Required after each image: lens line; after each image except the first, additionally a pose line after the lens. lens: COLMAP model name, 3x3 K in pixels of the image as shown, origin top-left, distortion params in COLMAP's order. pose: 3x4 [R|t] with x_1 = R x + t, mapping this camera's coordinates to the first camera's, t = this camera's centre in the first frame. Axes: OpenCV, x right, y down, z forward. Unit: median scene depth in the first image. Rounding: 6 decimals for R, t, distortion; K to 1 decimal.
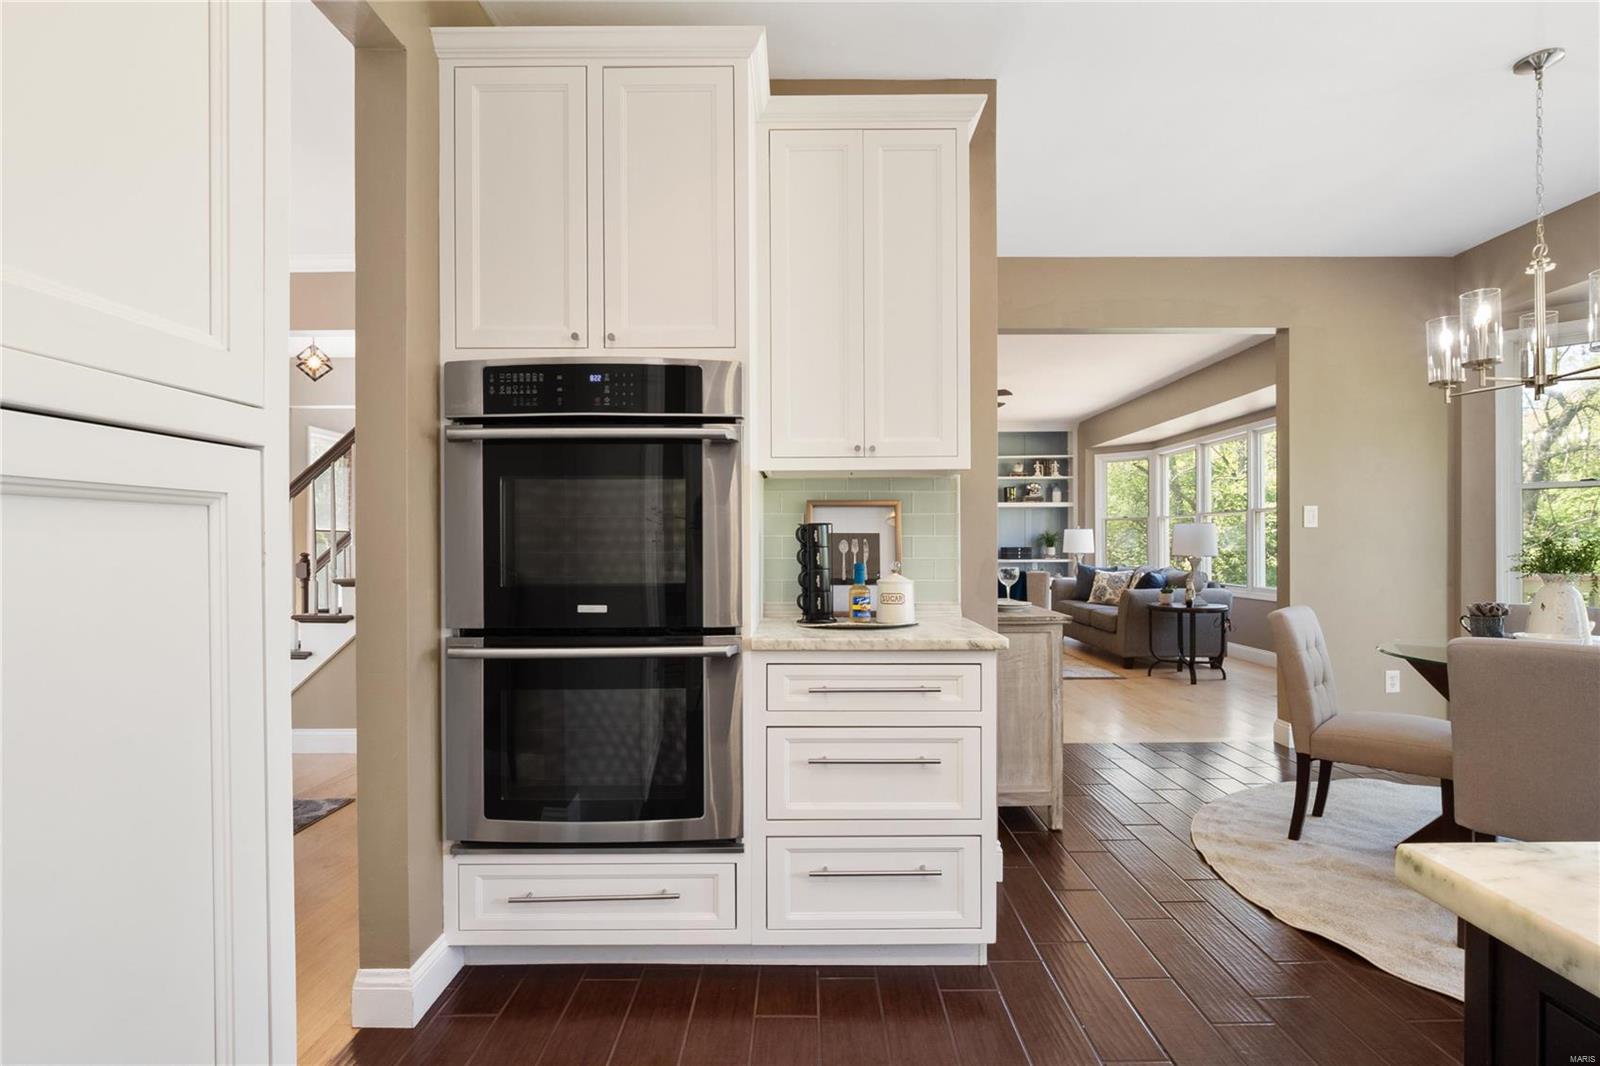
lens RADIAL K [[761.9, 0, 792.4], [0, 761.9, 540.5], [0, 0, 1]] dist [-0.006878, -0.002007]
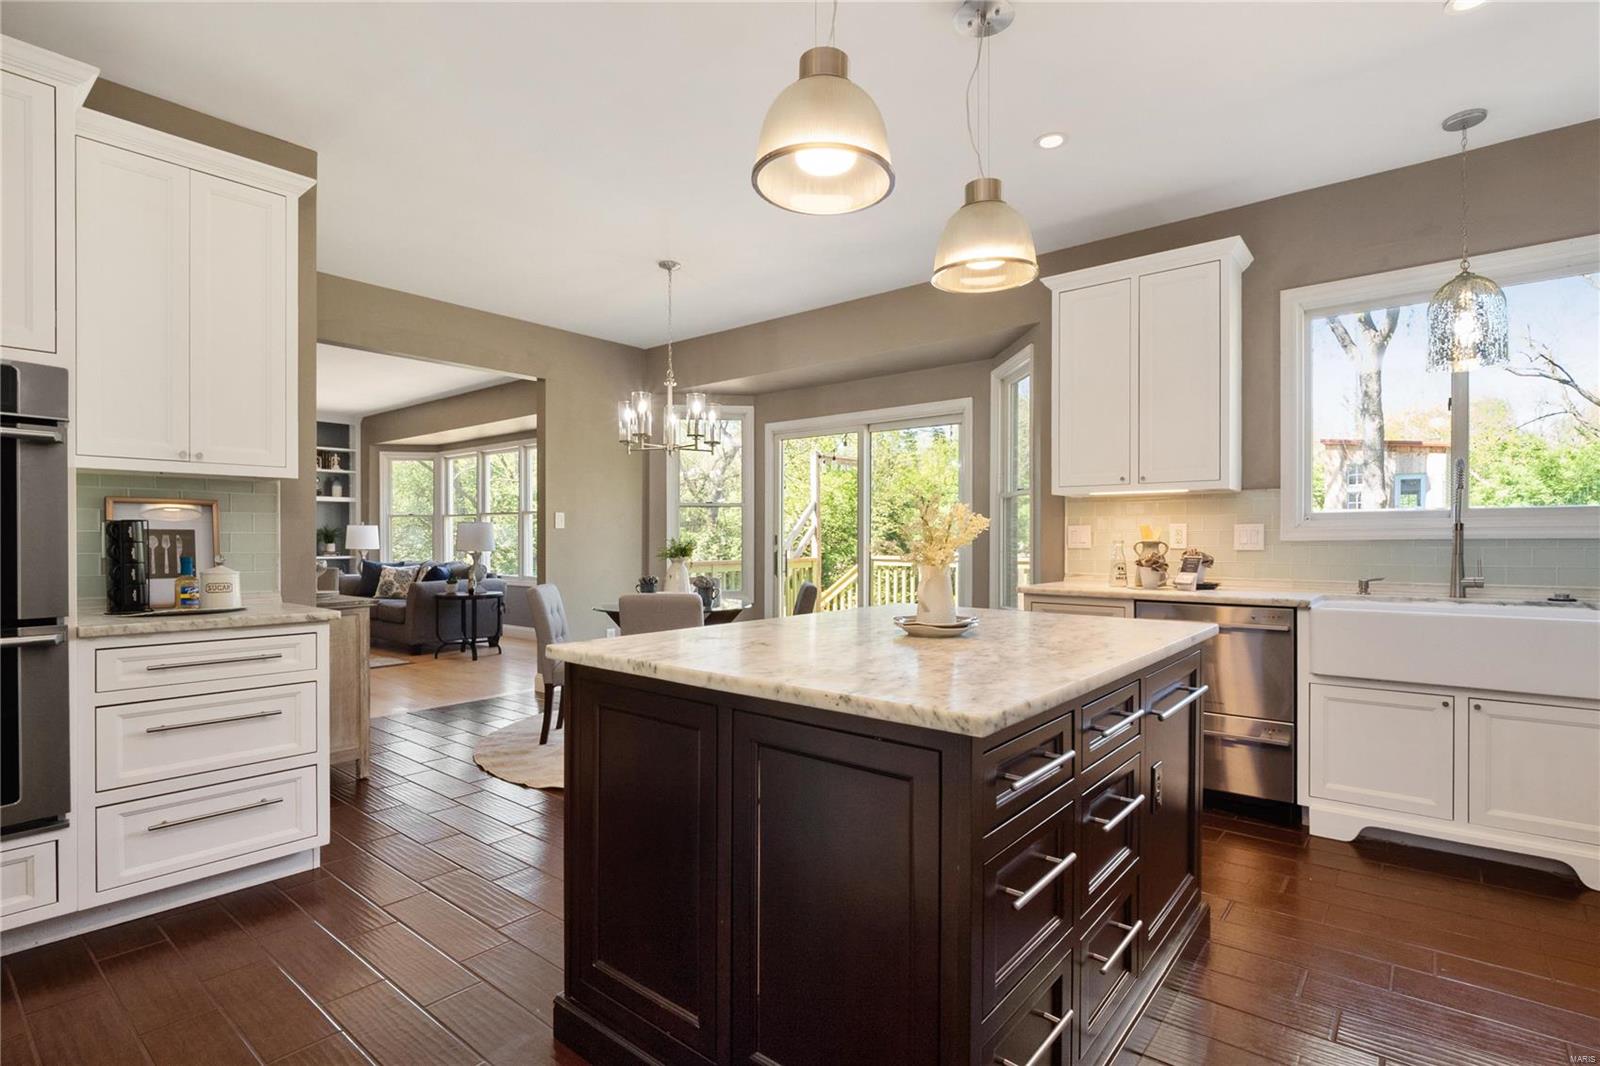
lens RADIAL K [[761.9, 0, 833.2], [0, 761.9, 548.2], [0, 0, 1]] dist [-0.006878, -0.002007]
pose [[0.600909, -0.005231, 0.799300, -0.147720], [-0.006691, 0.999911, 0.011574, -0.001366], [-0.799289, -0.012303, 0.600820, -0.277779]]
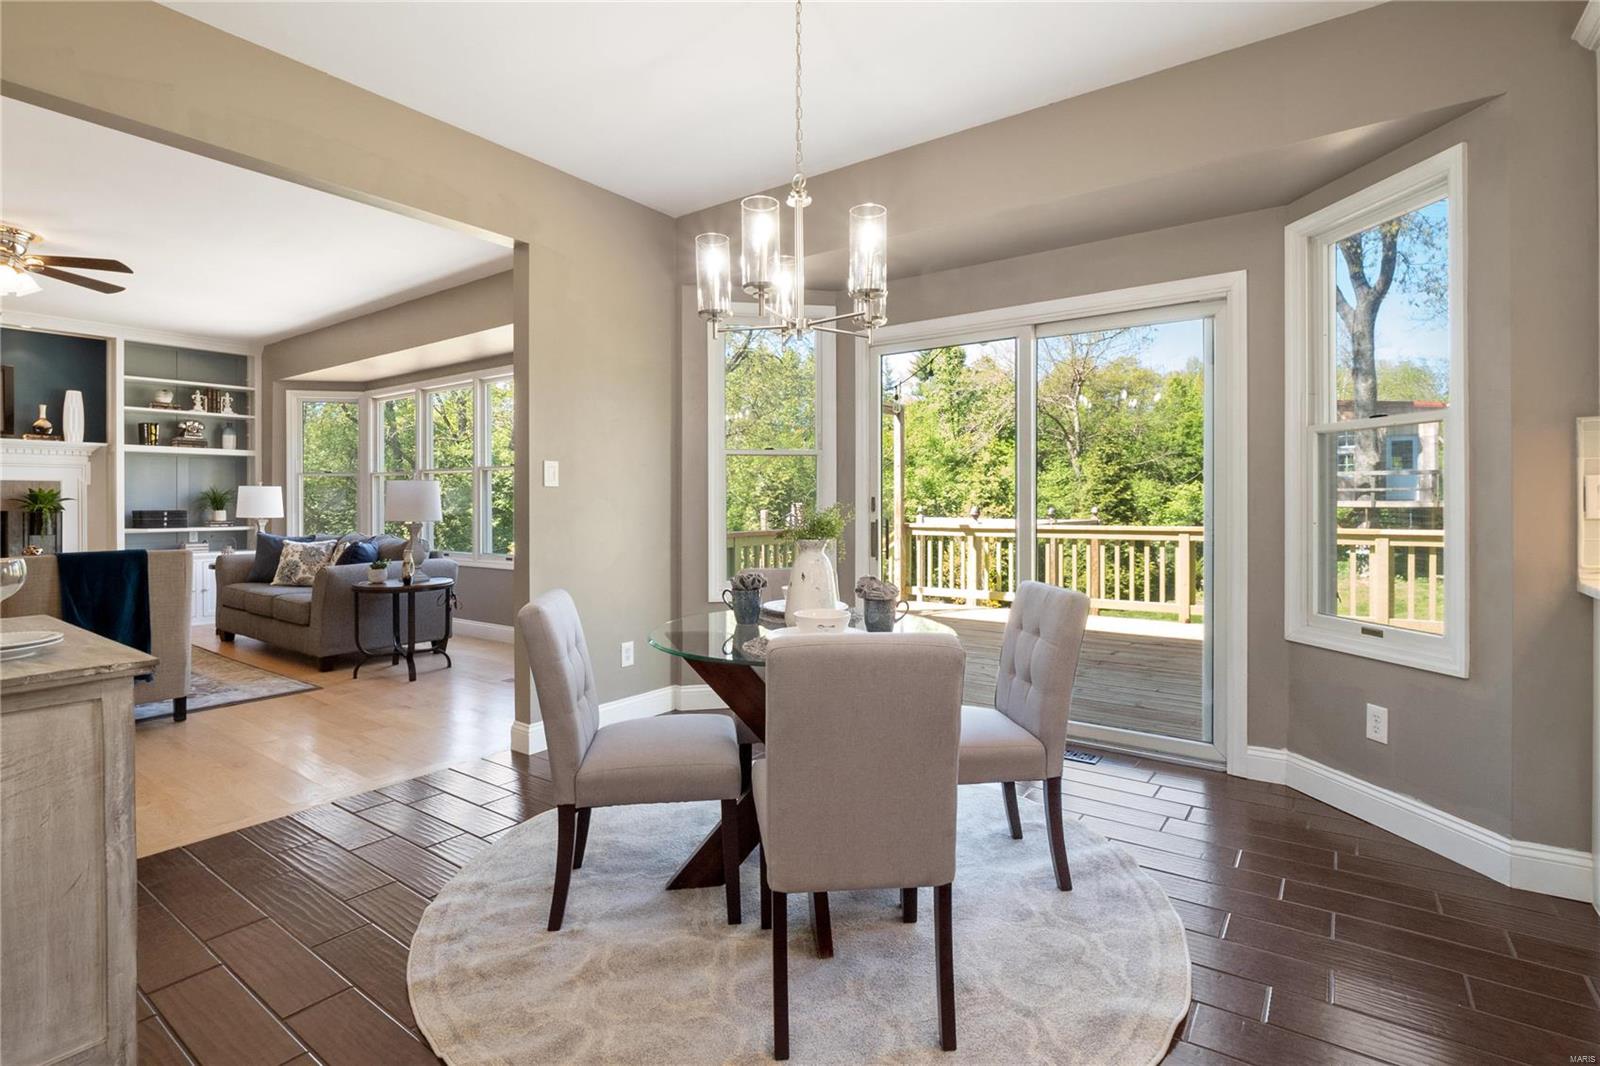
lens RADIAL K [[761.9, 0, 814.7], [0, 761.9, 507.9], [0, 0, 1]] dist [-0.006878, -0.002007]
pose [[0.565282, -0.001091, 0.824897, 0.194471], [-0.004981, 0.999976, 0.004737, 0.001052], [-0.824883, -0.006787, 0.565263, 0.362329]]
